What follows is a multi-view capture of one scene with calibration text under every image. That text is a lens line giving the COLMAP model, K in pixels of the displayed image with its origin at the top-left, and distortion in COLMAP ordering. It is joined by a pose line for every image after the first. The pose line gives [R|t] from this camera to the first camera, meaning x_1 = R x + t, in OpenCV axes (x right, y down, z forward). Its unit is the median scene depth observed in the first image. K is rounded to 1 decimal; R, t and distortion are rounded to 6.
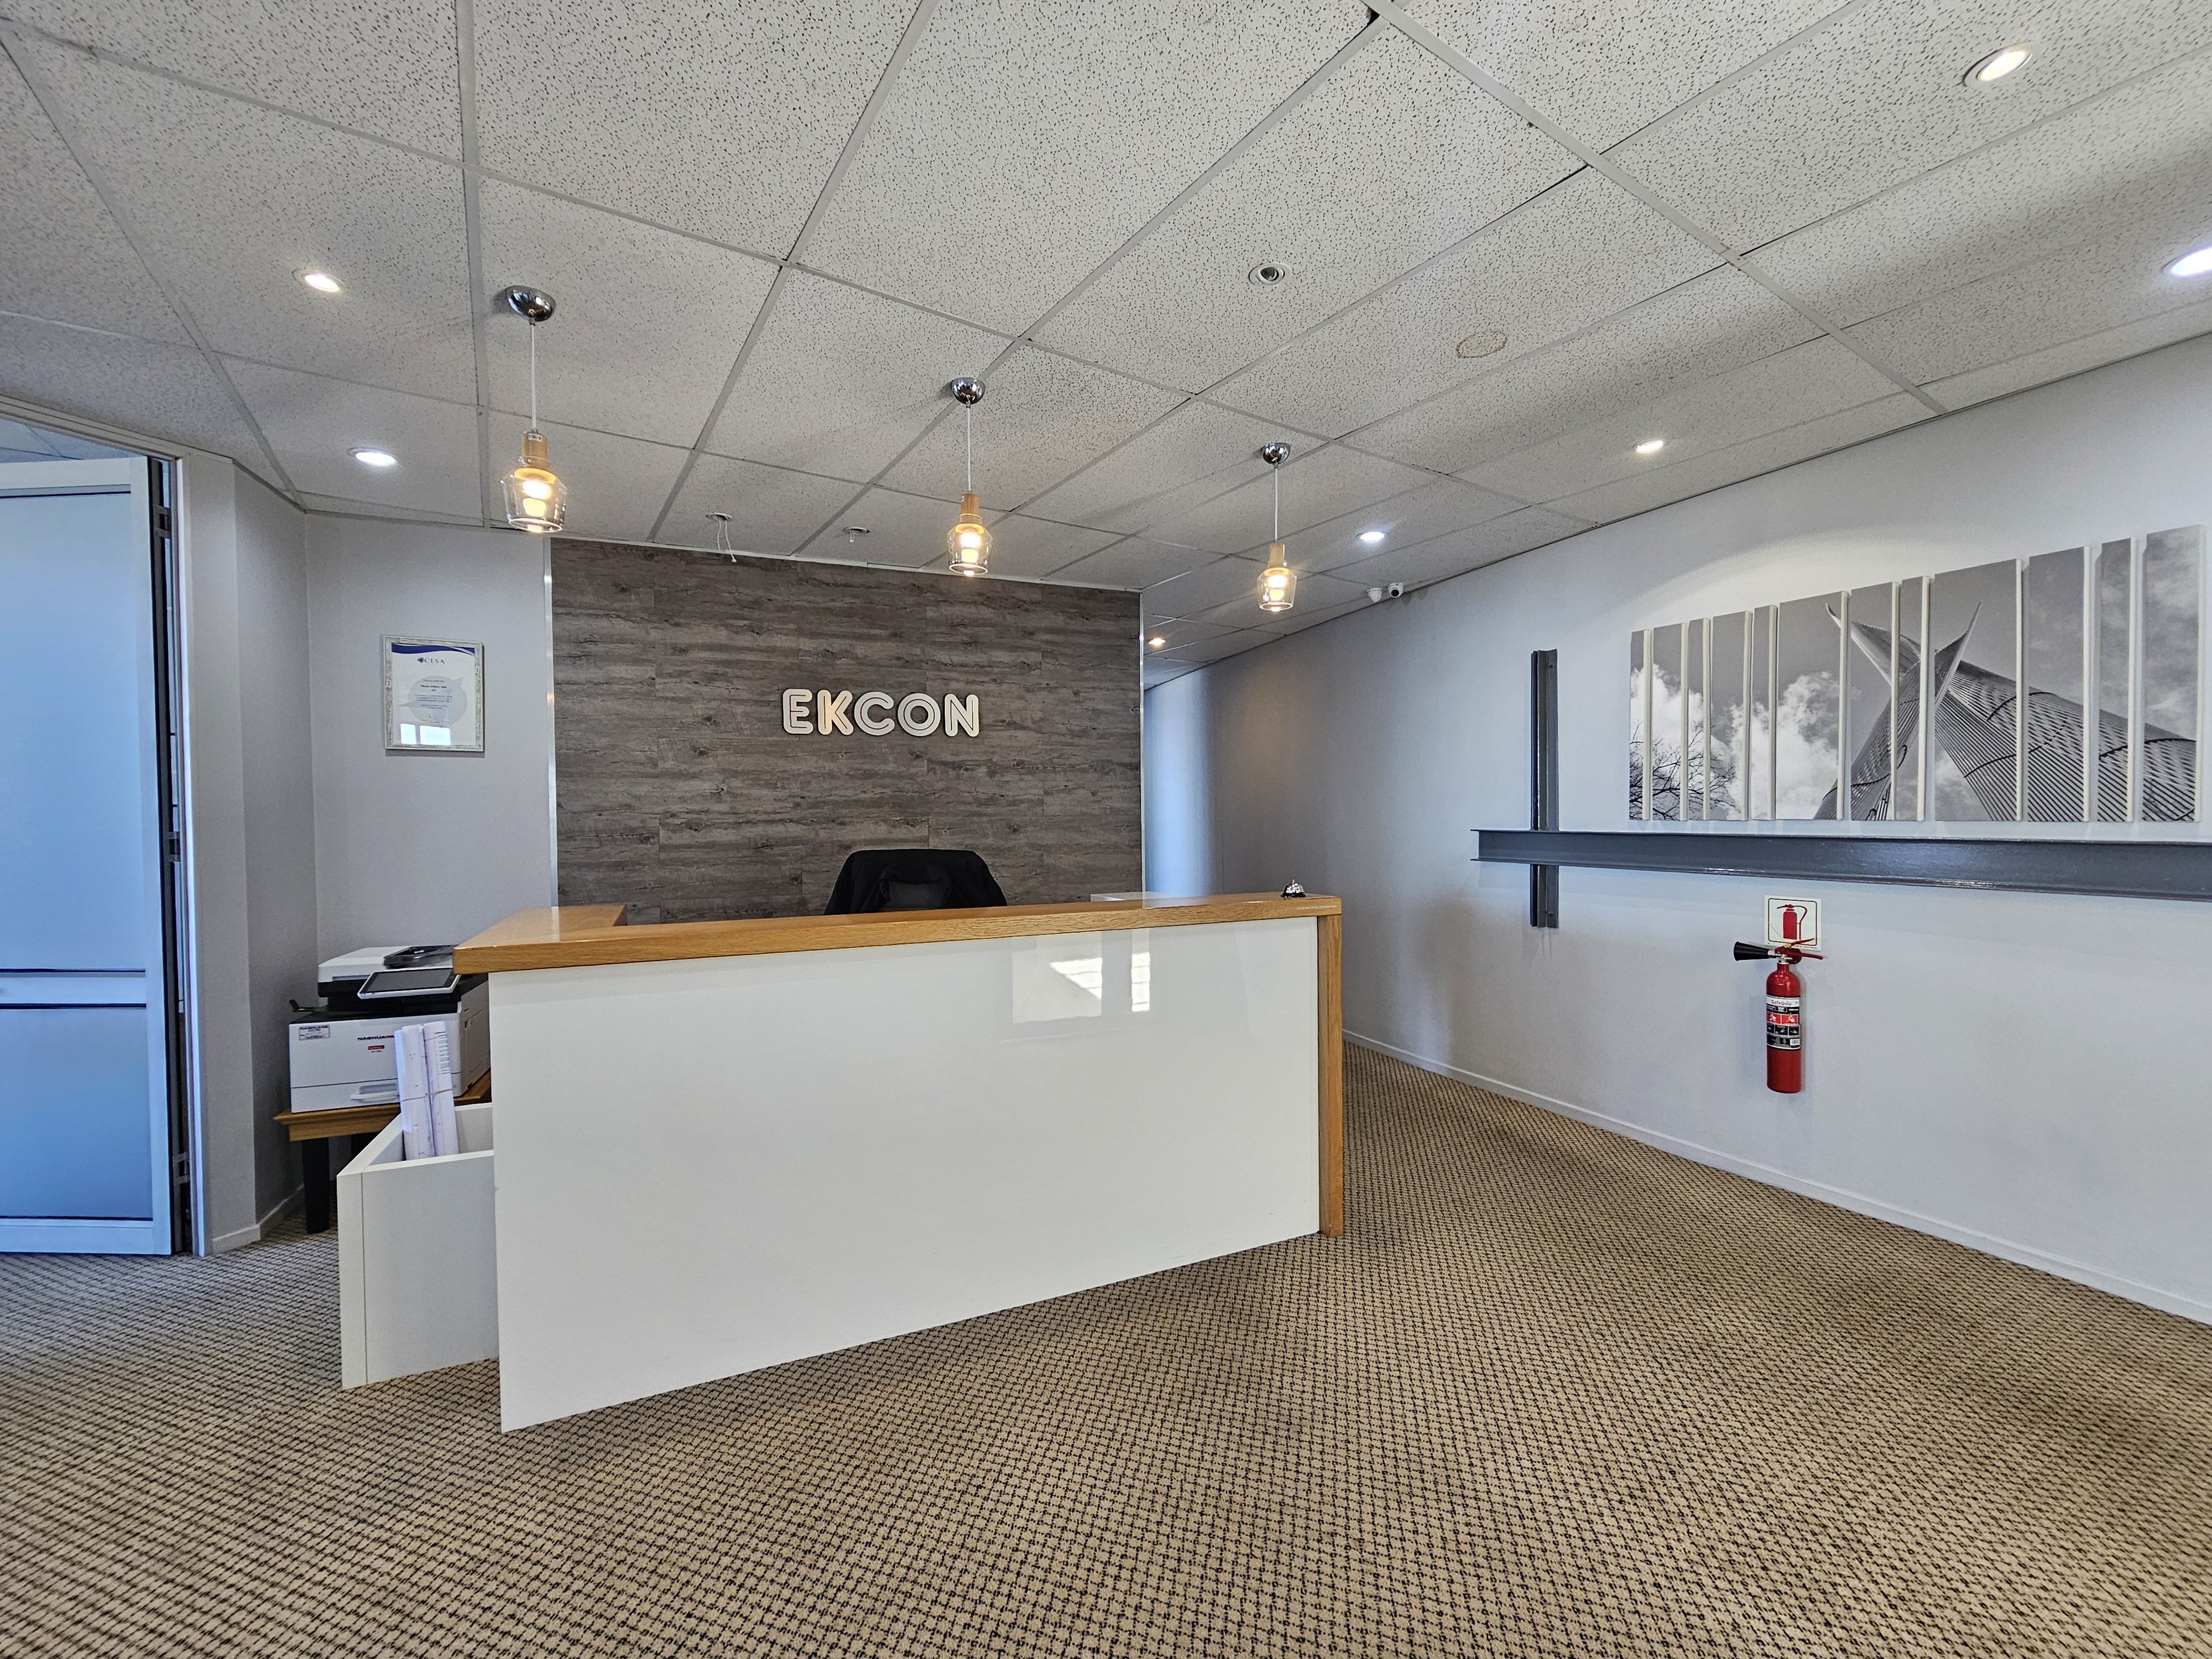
lens RADIAL K [[912.7, 0, 1104.4], [0, 912.7, 838.4], [0, 0, 1]] dist [-0.001254, -0.000072]
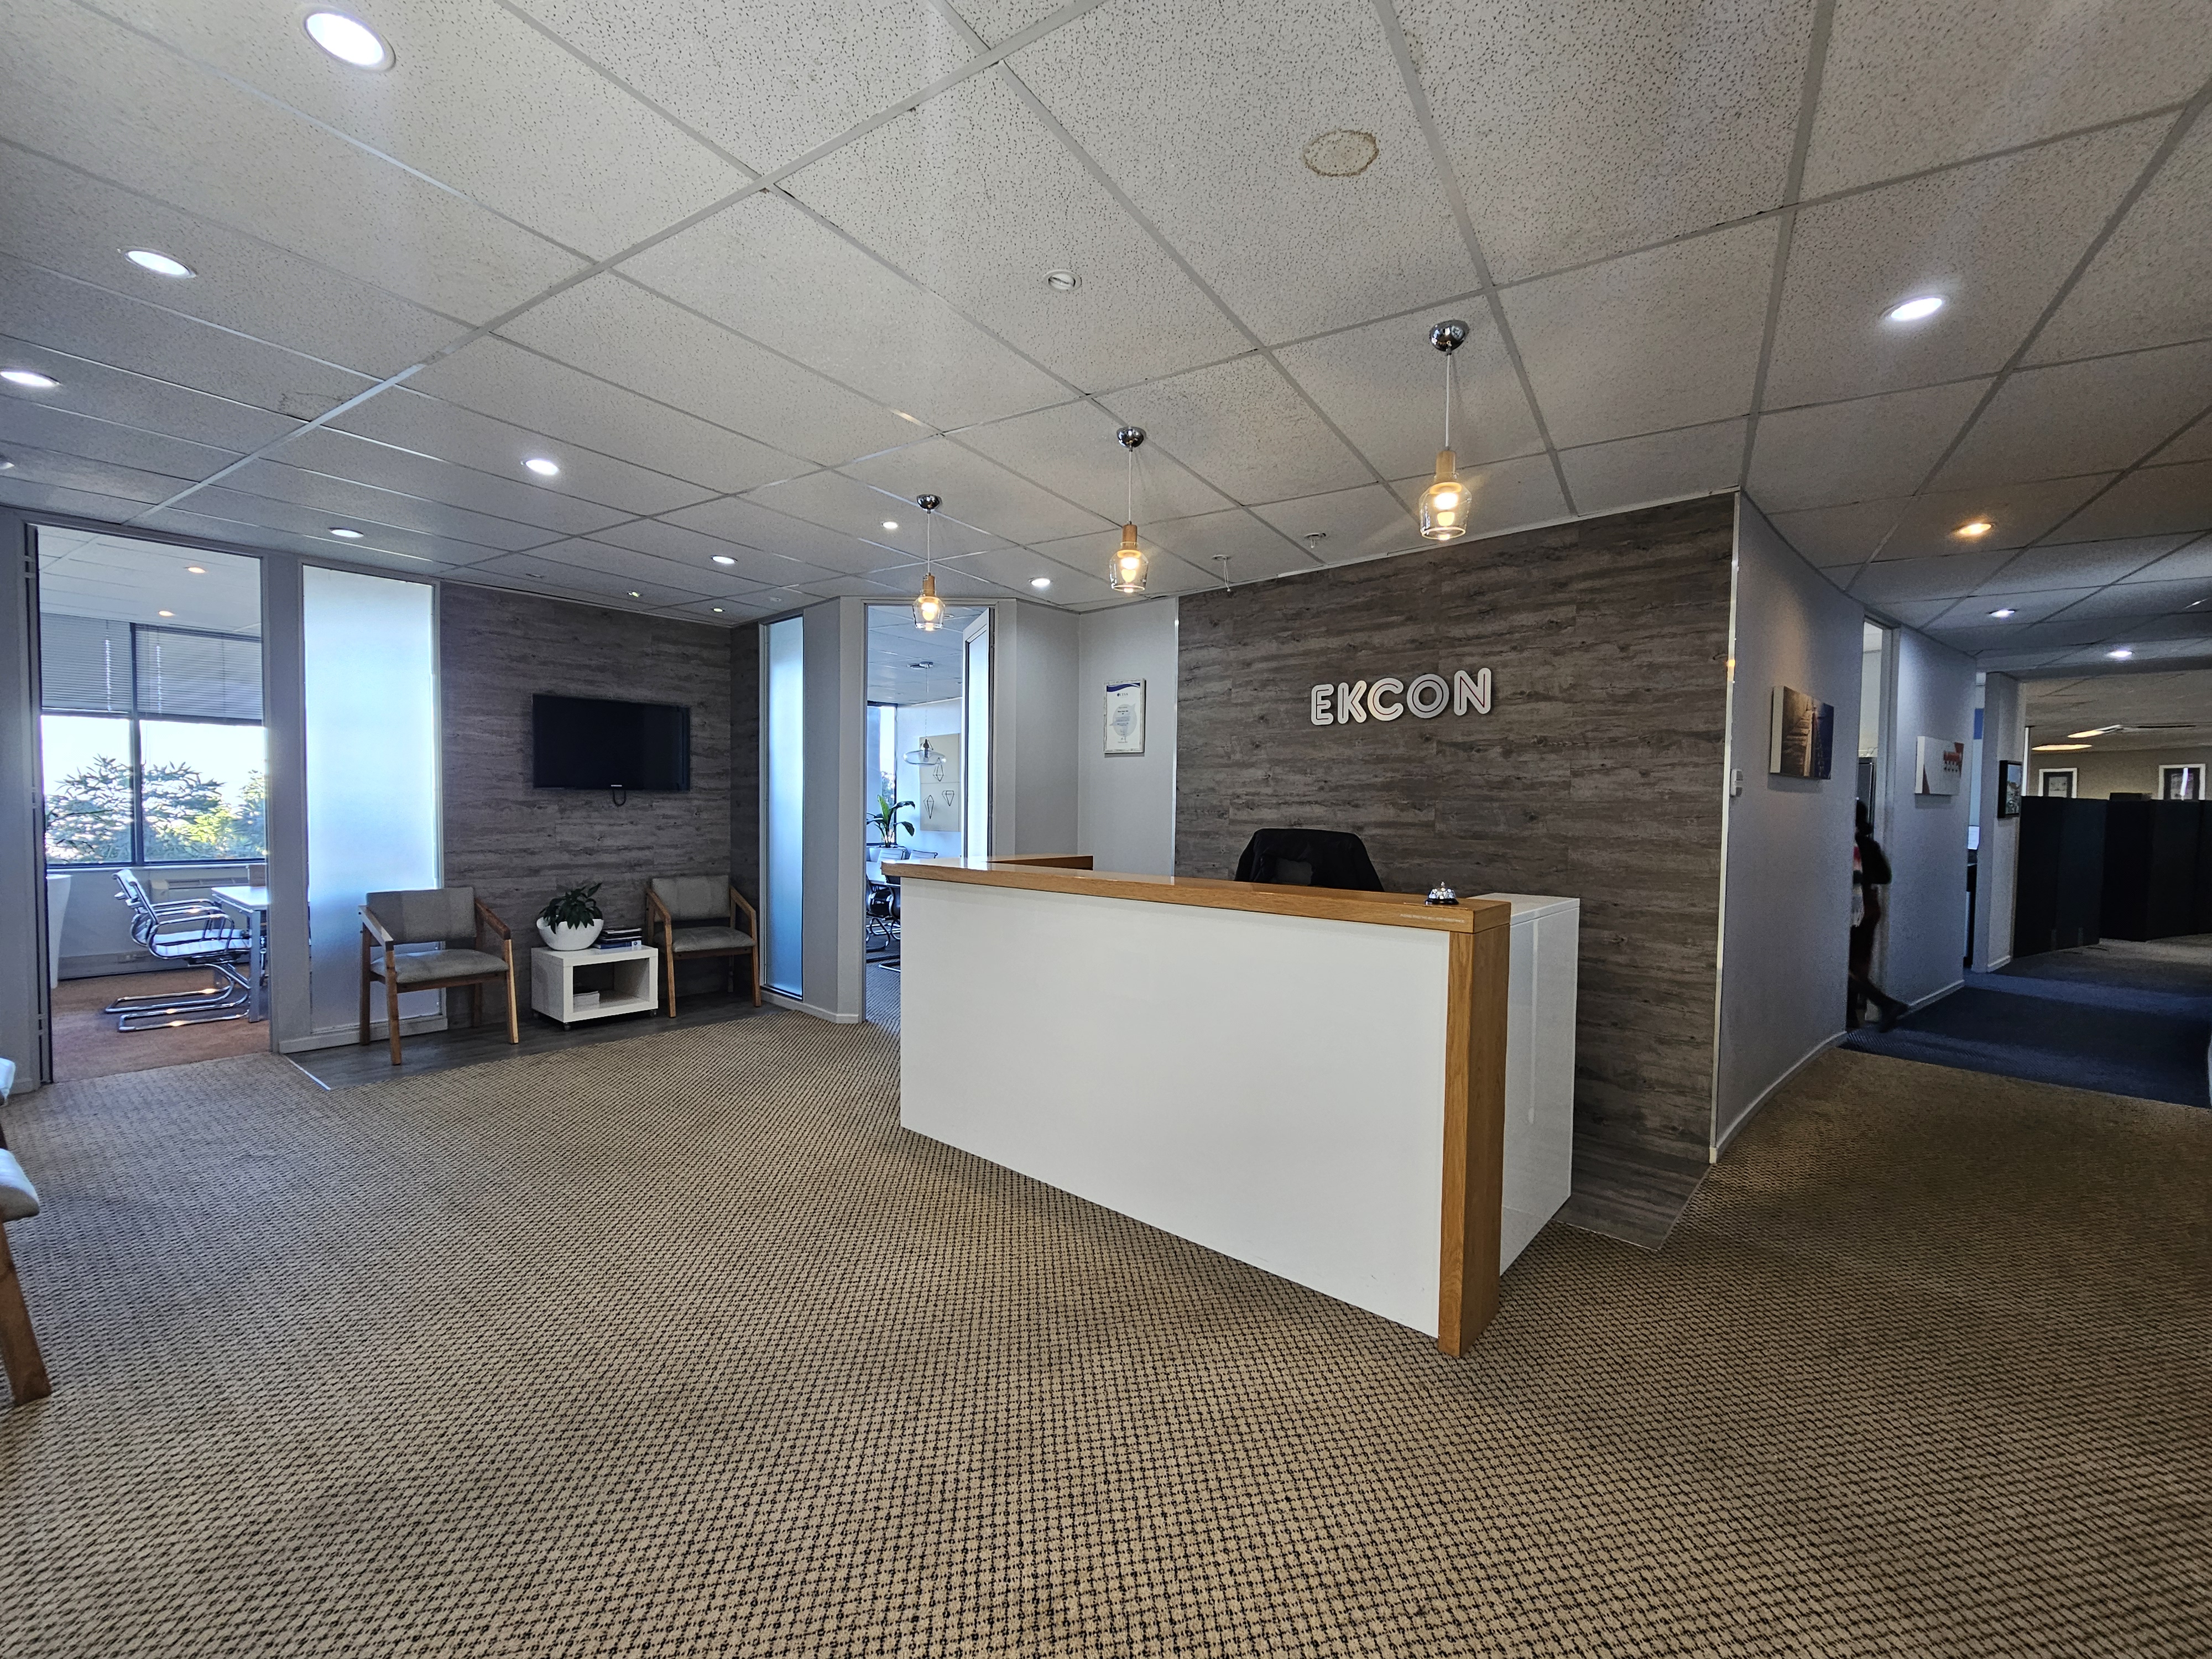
lens RADIAL K [[912.7, 0, 1104.4], [0, 912.7, 838.4], [0, 0, 1]] dist [-0.001254, -0.000072]
pose [[0.406458, 0.049052, -0.912352, 0.569458], [-0.036147, 0.998639, 0.037587, -0.007903], [0.912954, 0.017701, 0.407678, 0.297066]]
